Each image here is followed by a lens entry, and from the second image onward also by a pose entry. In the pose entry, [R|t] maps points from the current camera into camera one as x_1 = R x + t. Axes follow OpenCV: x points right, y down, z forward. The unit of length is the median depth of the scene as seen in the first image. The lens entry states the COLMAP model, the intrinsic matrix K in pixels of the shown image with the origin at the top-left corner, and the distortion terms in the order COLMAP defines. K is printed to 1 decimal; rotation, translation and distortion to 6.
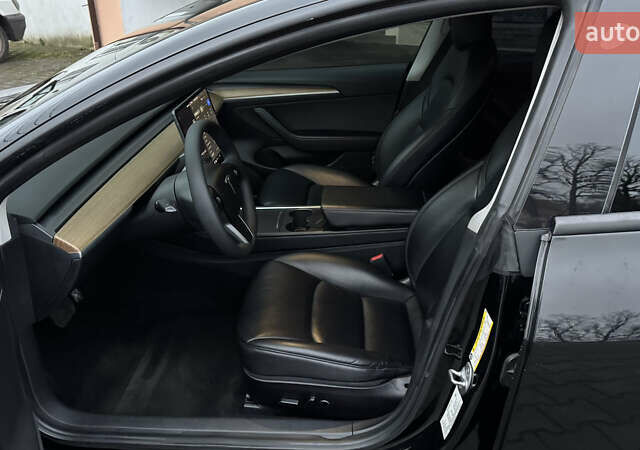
lens RADIAL K [[556.8, 0, 320.0], [0, 556.8, 225.0], [0, 0, 1]] dist [0.149349, -0.270903]
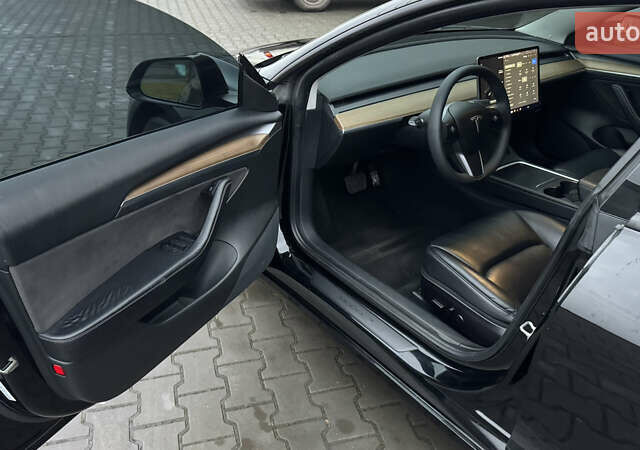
lens RADIAL K [[556.8, 0, 320.0], [0, 556.8, 225.0], [0, 0, 1]] dist [0.149349, -0.270903]
pose [[0.655303, 0.393505, -0.644773, 0.476057], [-0.355155, 0.913862, 0.196775, 0.006516], [0.666666, 0.100047, 0.738612, -0.090513]]
